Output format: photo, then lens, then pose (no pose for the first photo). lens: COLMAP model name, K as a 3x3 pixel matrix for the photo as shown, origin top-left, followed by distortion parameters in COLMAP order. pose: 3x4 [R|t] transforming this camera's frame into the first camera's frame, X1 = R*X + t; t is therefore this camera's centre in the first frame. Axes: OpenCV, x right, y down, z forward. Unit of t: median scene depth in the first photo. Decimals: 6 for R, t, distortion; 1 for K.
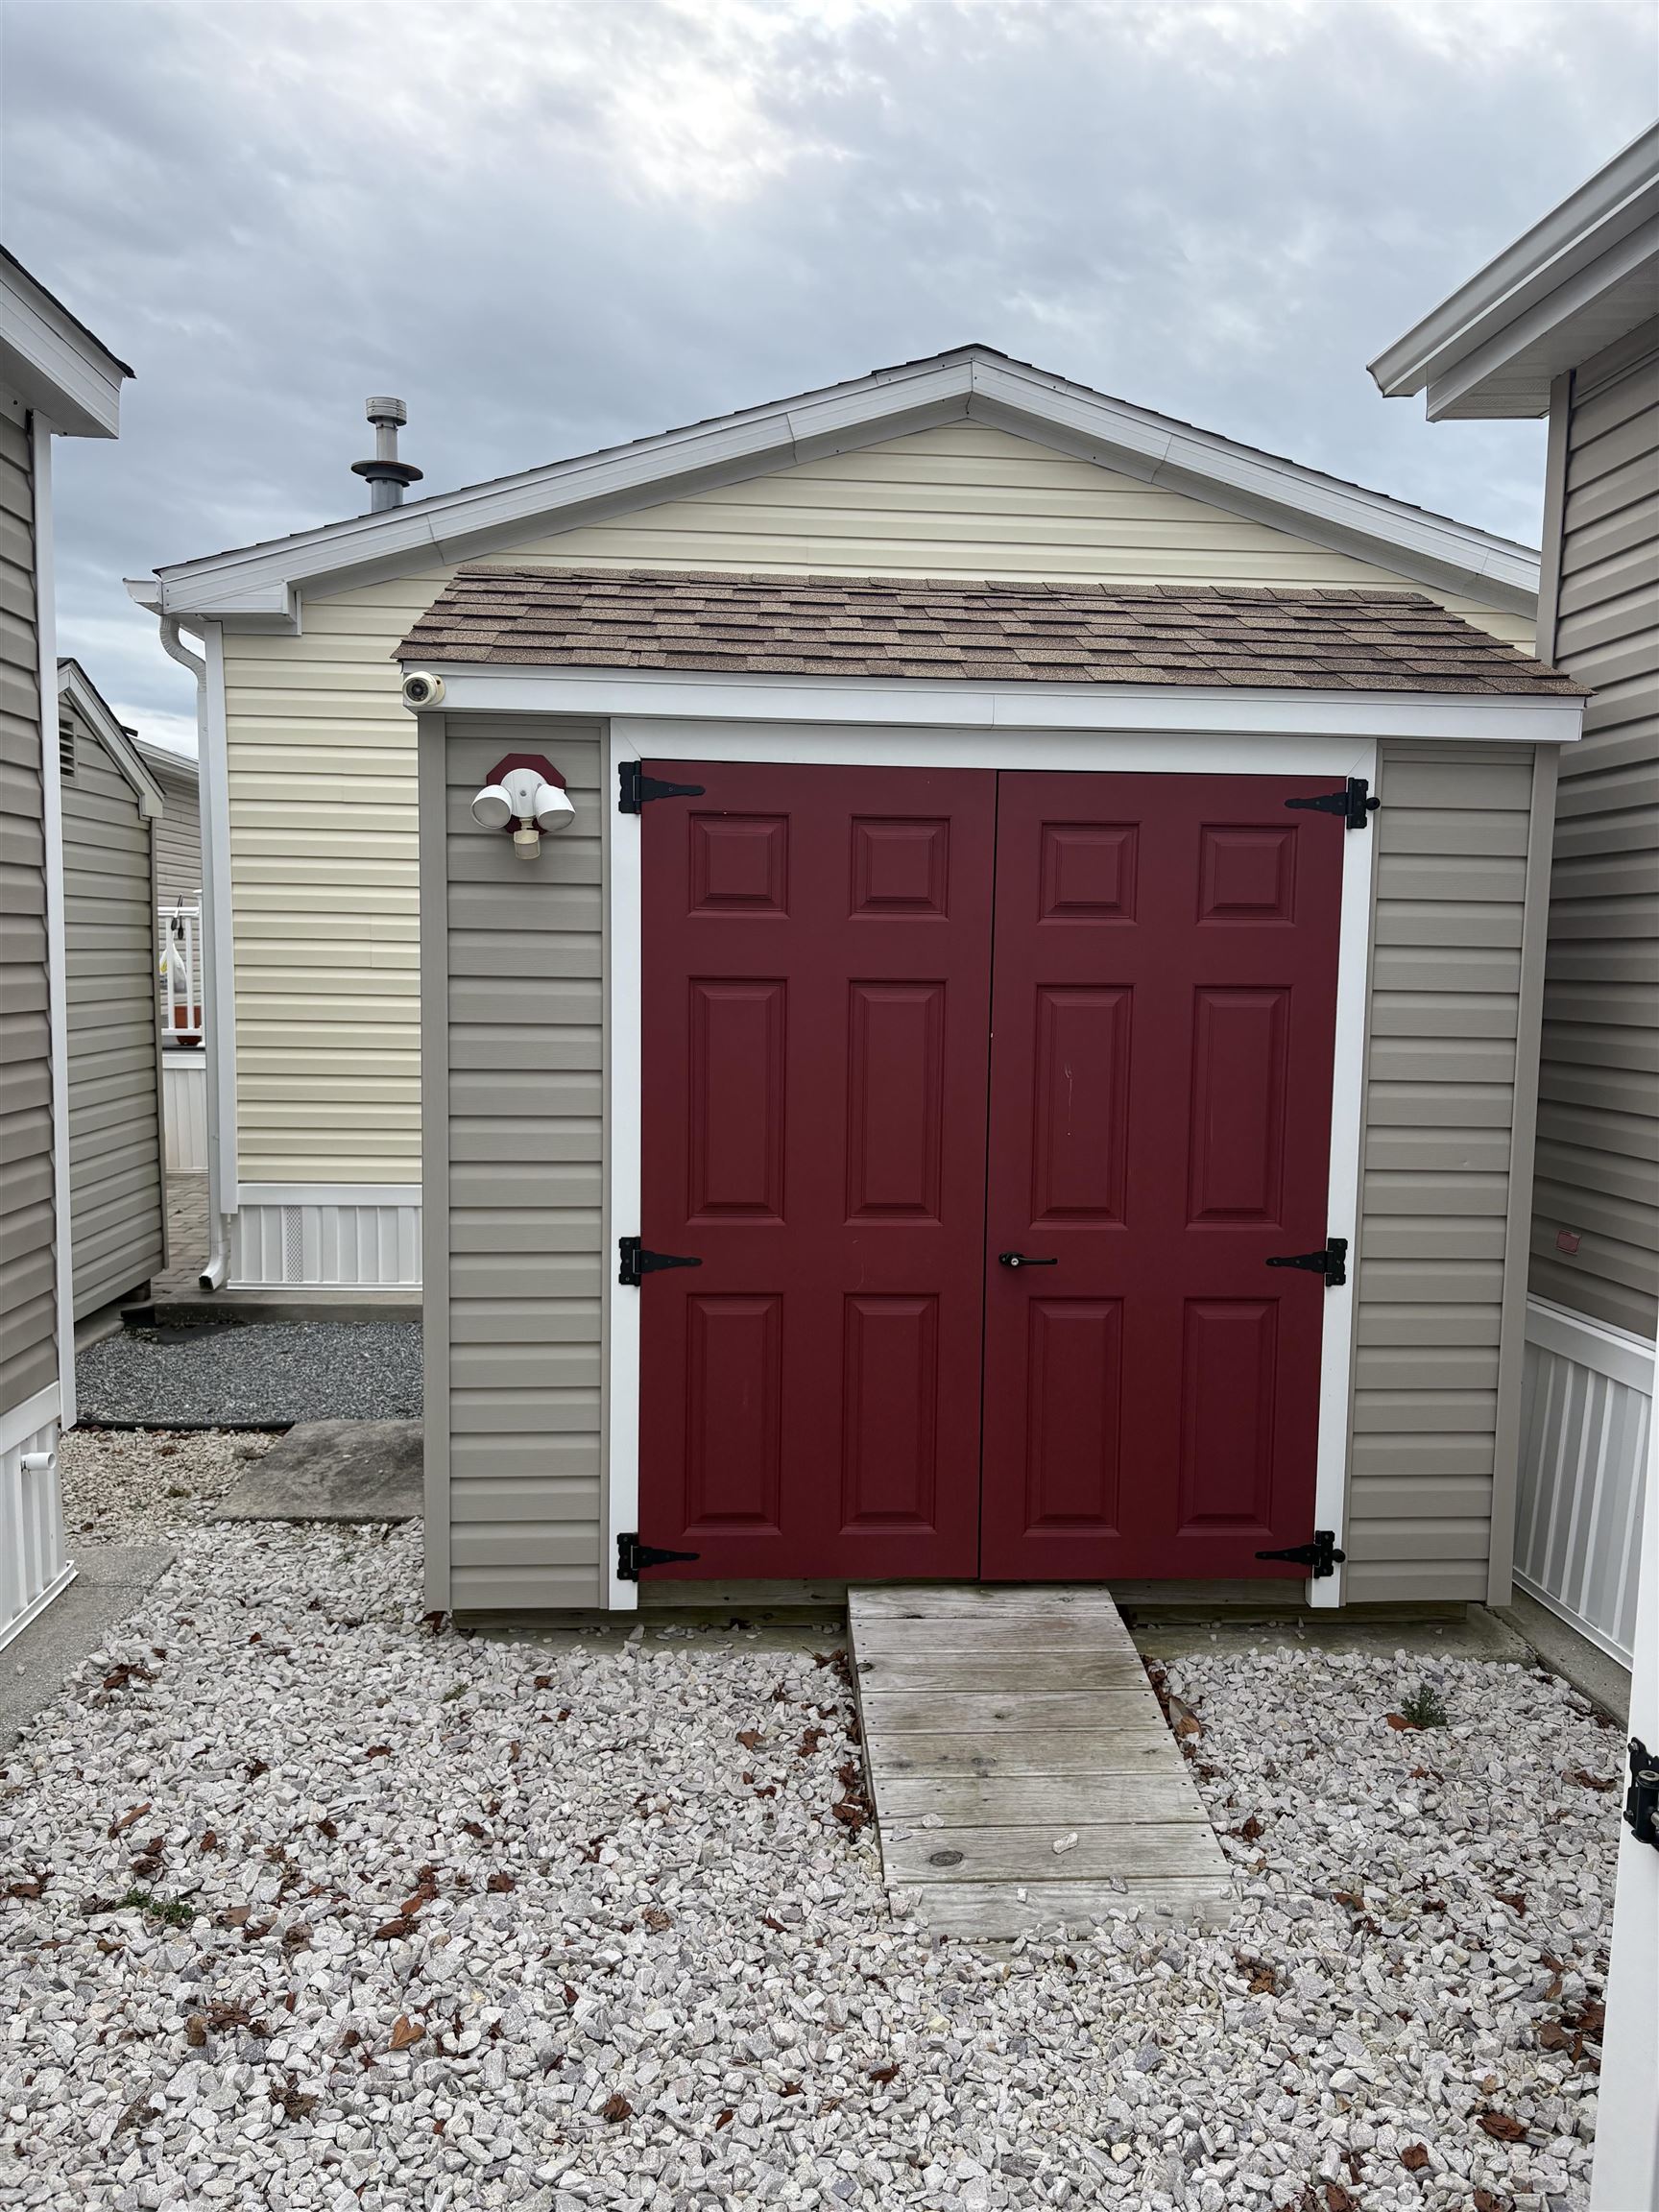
lens RADIAL K [[1704.8, 0, 825.5], [0, 1704.8, 1115.5], [0, 0, 1]] dist [0.070513, -0.066762]
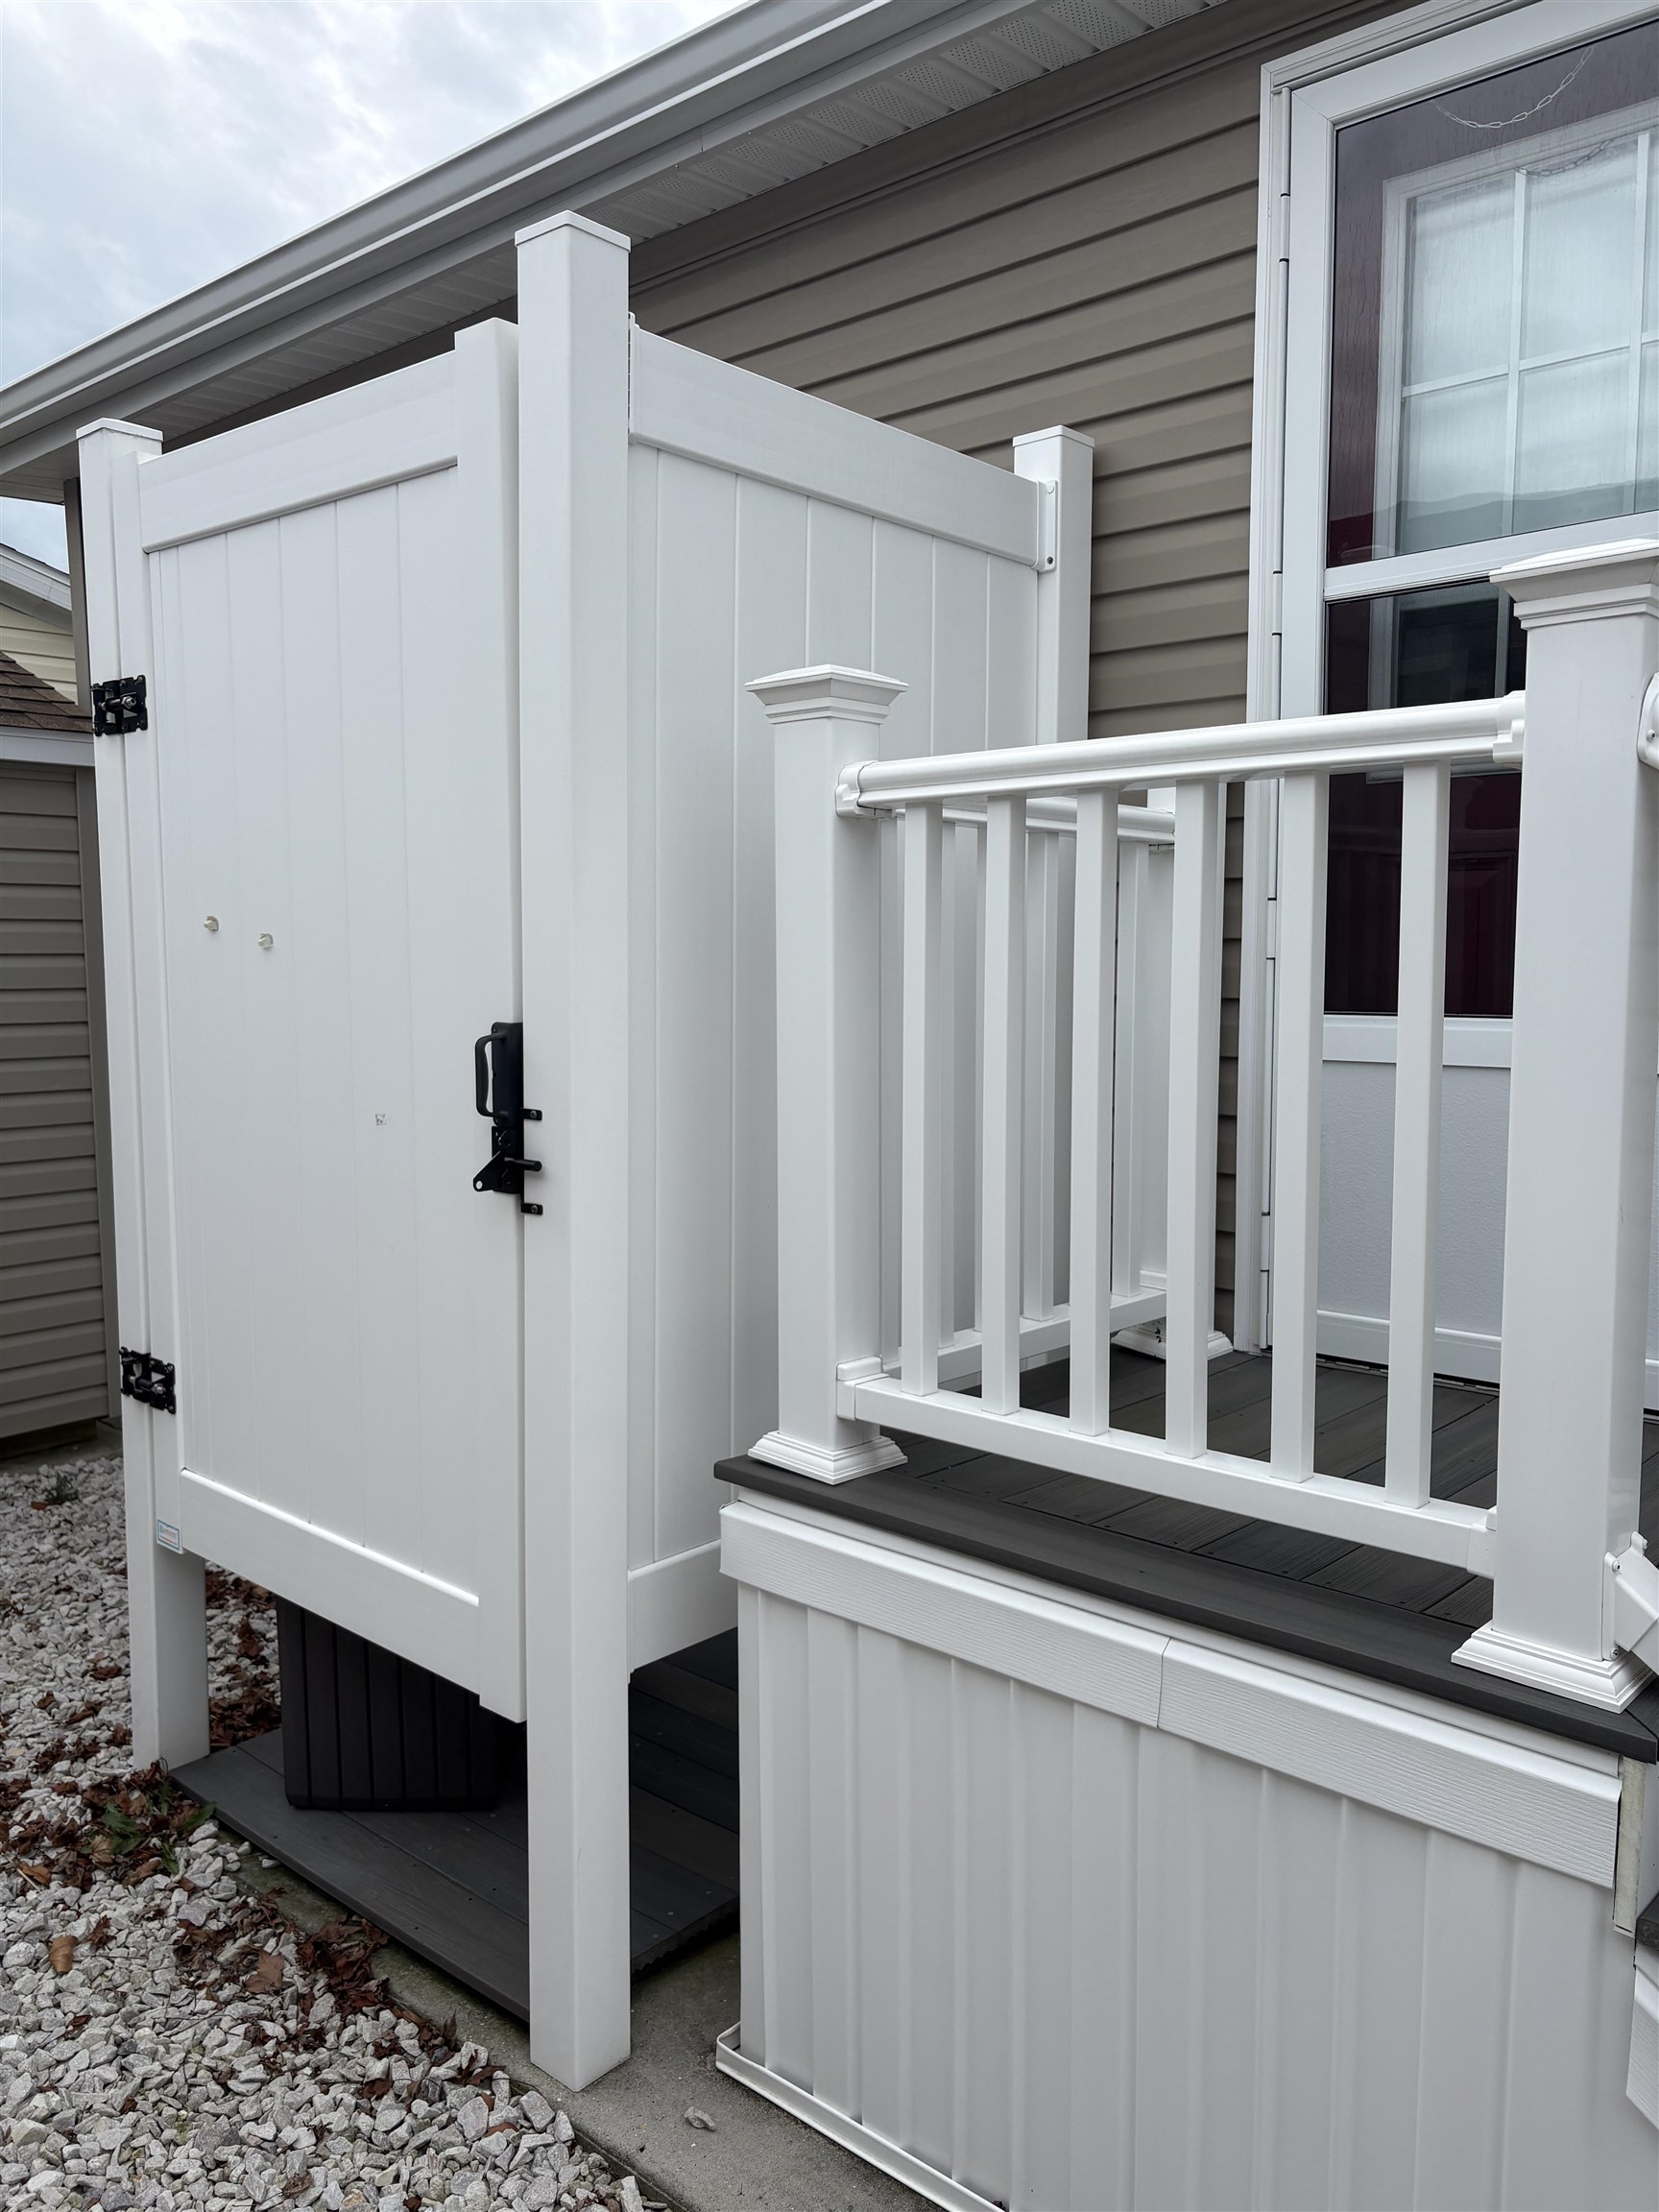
lens RADIAL K [[1704.8, 0, 835.6], [0, 1704.8, 1089.3], [0, 0, 1]] dist [0.070513, -0.066762]
pose [[0.734875, -0.091158, 0.672049, -0.081491], [0.096338, 0.994908, 0.029607, 0.053558], [-0.671326, 0.042987, 0.739915, -0.402138]]
